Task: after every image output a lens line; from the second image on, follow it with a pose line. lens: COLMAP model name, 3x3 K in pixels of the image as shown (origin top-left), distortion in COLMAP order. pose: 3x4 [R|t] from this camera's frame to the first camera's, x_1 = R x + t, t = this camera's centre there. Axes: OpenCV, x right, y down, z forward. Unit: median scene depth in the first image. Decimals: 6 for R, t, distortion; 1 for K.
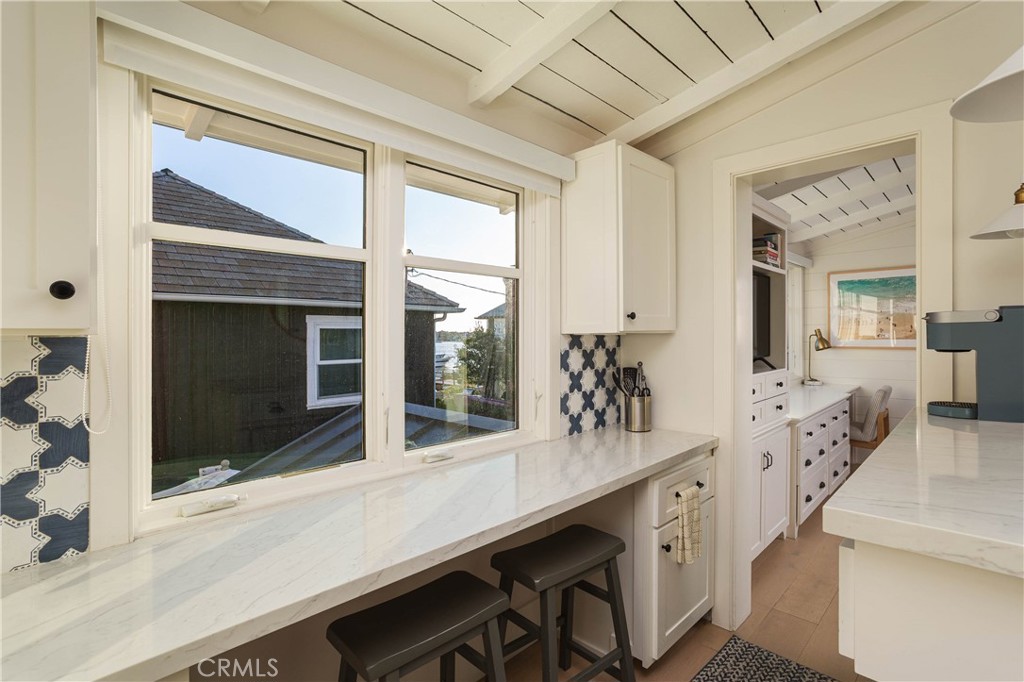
lens RADIAL K [[477.6, 0, 511.6], [0, 477.6, 336.6], [0, 0, 1]] dist [0.001188, 0.000346]
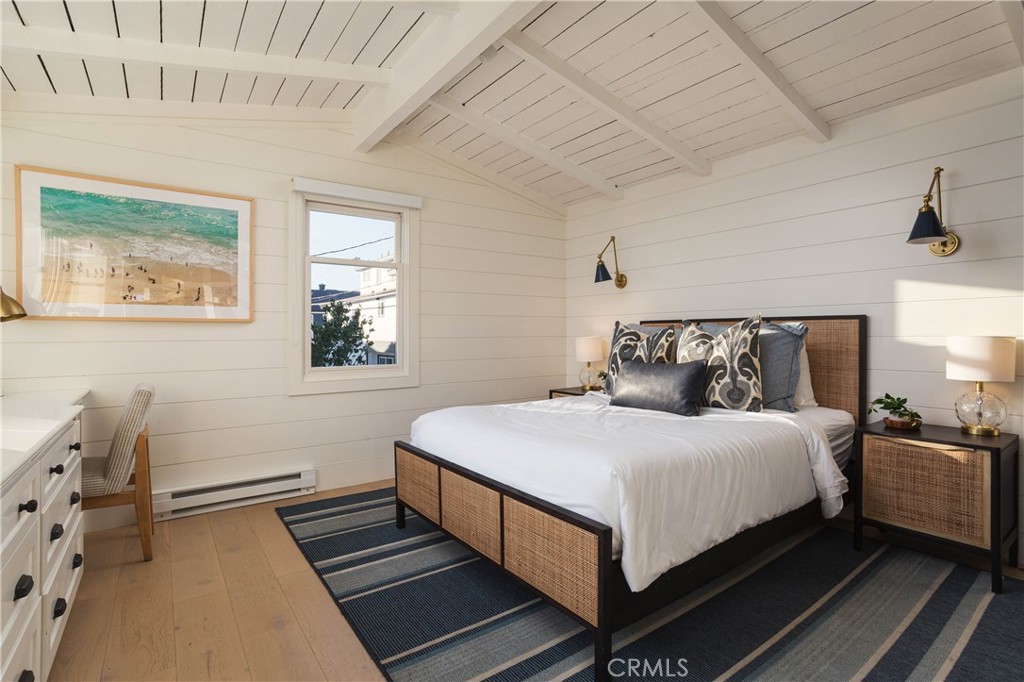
lens RADIAL K [[477.6, 0, 511.5], [0, 477.6, 335.3], [0, 0, 1]] dist [0.001188, 0.000346]
pose [[0.142574, -0.001009, 0.989784, 0.268813], [-0.000345, 0.999999, 0.001069, 0.042318], [-0.989784, -0.000494, 0.142574, 0.462364]]
